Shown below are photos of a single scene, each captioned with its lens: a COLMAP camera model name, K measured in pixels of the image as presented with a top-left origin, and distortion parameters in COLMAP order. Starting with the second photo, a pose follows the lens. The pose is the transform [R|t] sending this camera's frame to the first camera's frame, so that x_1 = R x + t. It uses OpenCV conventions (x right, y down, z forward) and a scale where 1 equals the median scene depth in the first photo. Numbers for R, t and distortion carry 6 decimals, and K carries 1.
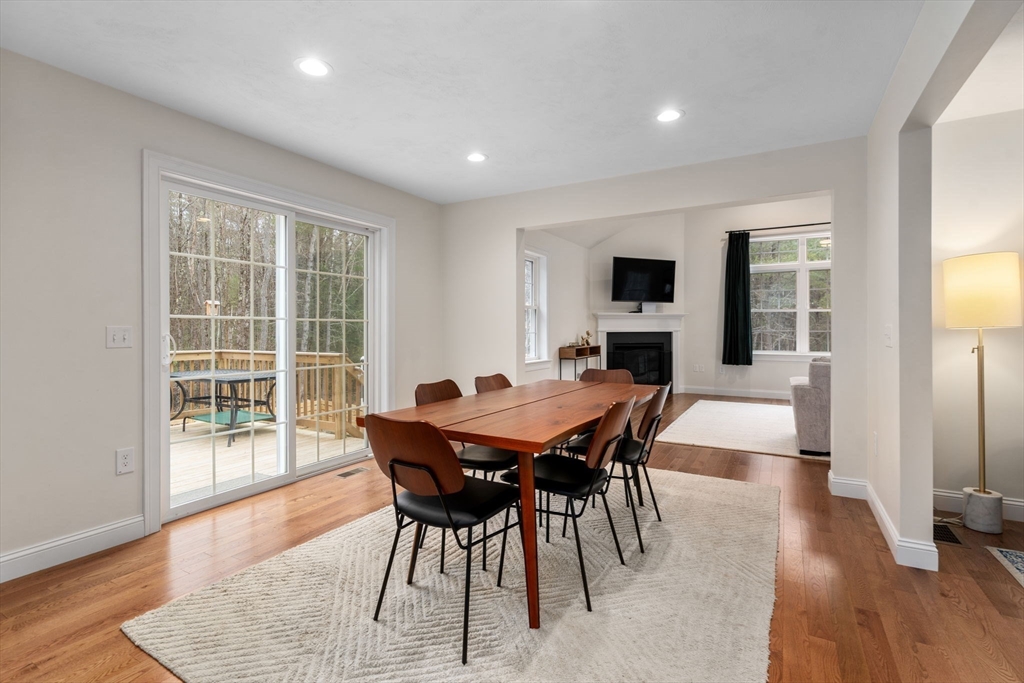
lens RADIAL K [[477.2, 0, 510.5], [0, 477.2, 333.3], [0, 0, 1]] dist [-0.004134, 0.001760]
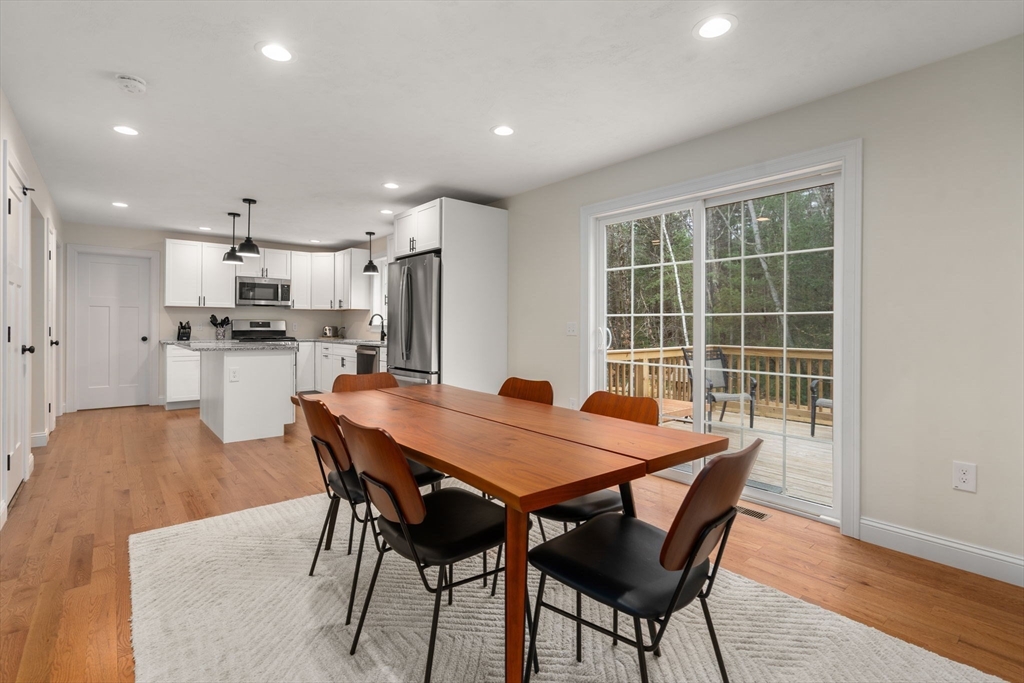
lens RADIAL K [[477.2, 0, 502.4], [0, 477.2, 325.3], [0, 0, 1]] dist [-0.004134, 0.001760]
pose [[-0.352396, -0.000103, -0.935851, 0.253543], [-0.012896, 0.999906, 0.004746, -0.003560], [0.935762, 0.013741, -0.352364, 0.434084]]
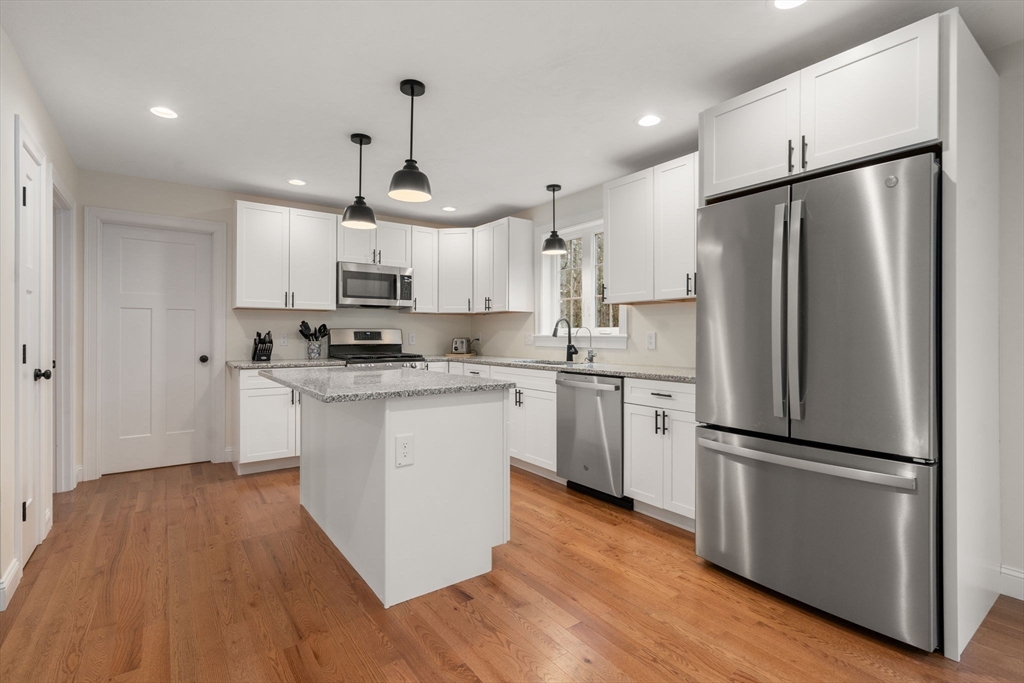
lens RADIAL K [[477.2, 0, 507.1], [0, 477.2, 331.7], [0, 0, 1]] dist [-0.004134, 0.001760]
pose [[-0.412702, -0.002337, -0.910863, 0.035925], [-0.007681, 0.999970, 0.000914, -0.001691], [0.910834, 0.007374, -0.412707, 0.076828]]
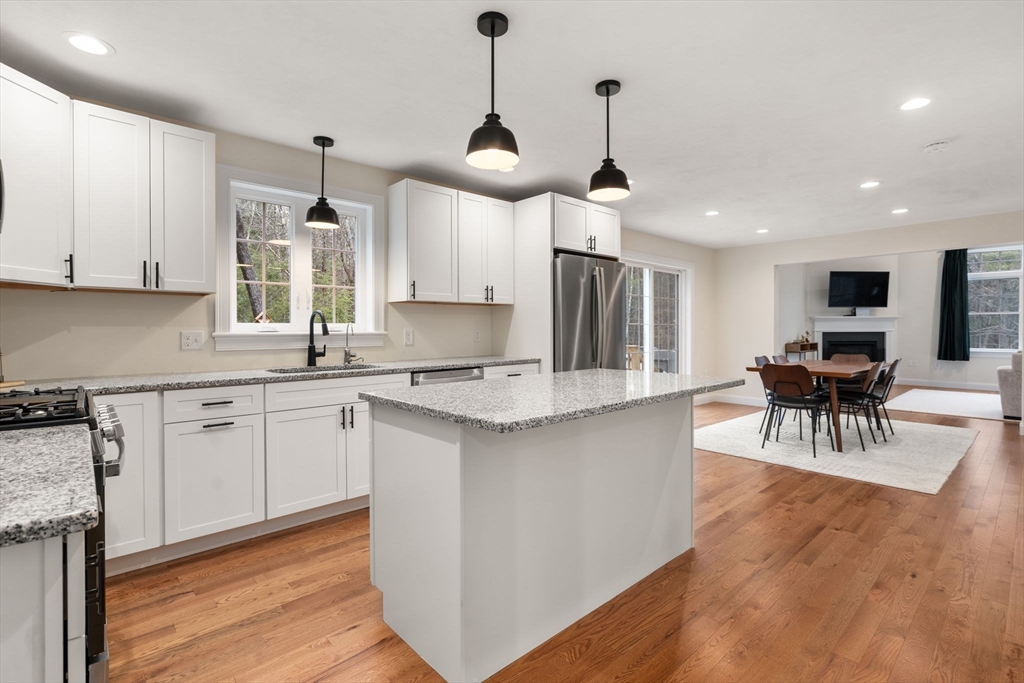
lens RADIAL K [[477.2, 0, 509.0], [0, 477.2, 334.4], [0, 0, 1]] dist [-0.004134, 0.001760]
pose [[0.950097, 0.004367, -0.311925, -0.189670], [-0.003152, 0.999985, 0.004399, 0.000958], [0.311939, -0.003196, 0.950097, -0.436254]]
